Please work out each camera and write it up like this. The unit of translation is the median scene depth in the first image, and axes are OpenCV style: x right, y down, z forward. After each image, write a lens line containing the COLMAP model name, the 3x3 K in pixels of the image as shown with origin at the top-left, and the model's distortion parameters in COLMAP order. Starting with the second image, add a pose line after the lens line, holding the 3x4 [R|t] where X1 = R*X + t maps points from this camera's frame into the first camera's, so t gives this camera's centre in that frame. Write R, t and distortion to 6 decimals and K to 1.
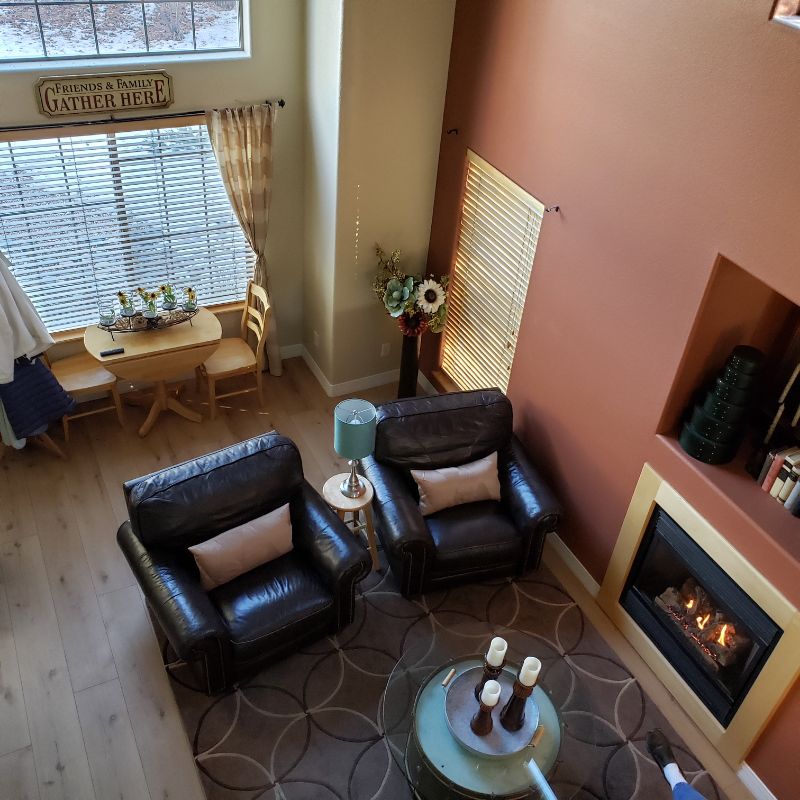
lens RADIAL K [[829.8, 0, 394.2], [0, 829.8, 398.6], [0, 0, 1]] dist [0.097785, 0.000000]
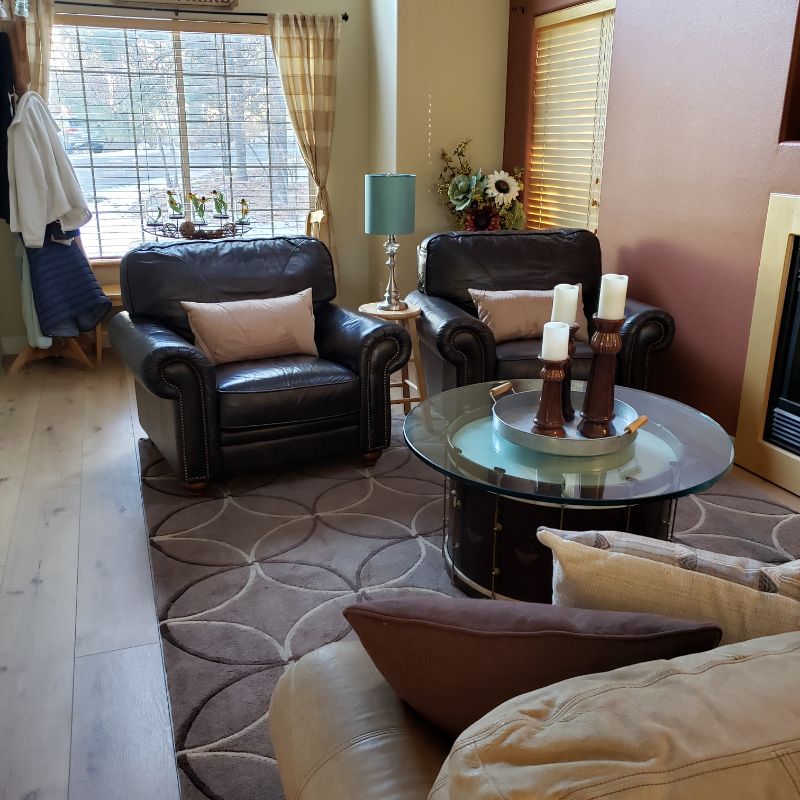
lens RADIAL K [[829.8, 0, 392.2], [0, 829.8, 395.9], [0, 0, 1]] dist [0.097785, 0.000000]
pose [[0.987864, -0.030789, -0.152239, 0.059109], [-0.027781, 0.929325, -0.368215, 0.429534], [0.152817, 0.367976, 0.917192, 0.252988]]
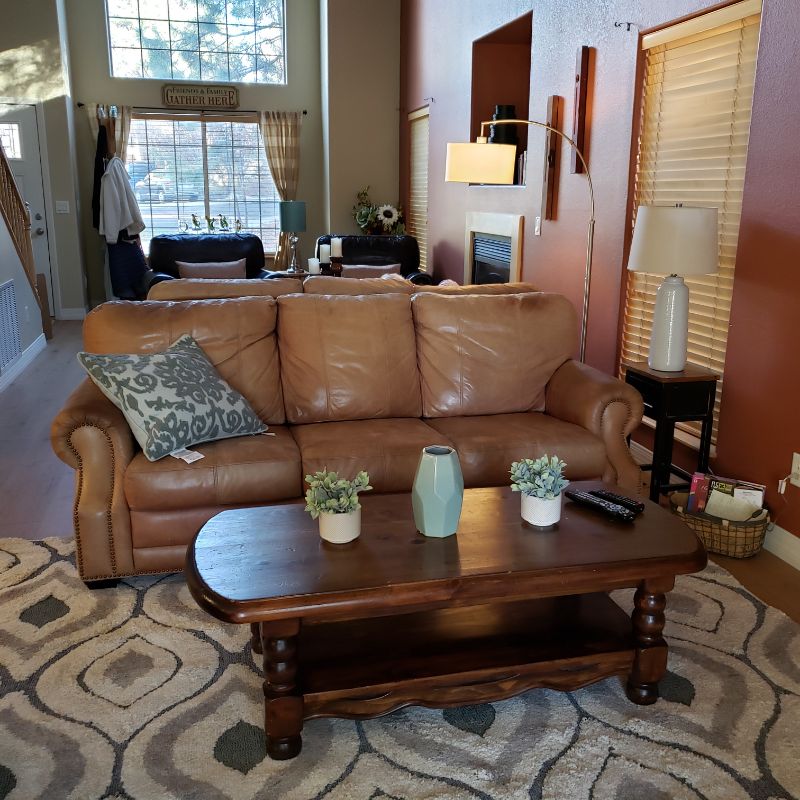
lens RADIAL K [[829.8, 0, 401.5], [0, 829.8, 401.7], [0, 0, 1]] dist [0.097785, 0.000000]
pose [[0.970631, -0.010561, -0.240339, 0.431564], [-0.093250, 0.904415, -0.416340, 0.814175], [0.221763, 0.426524, 0.876868, -0.151010]]
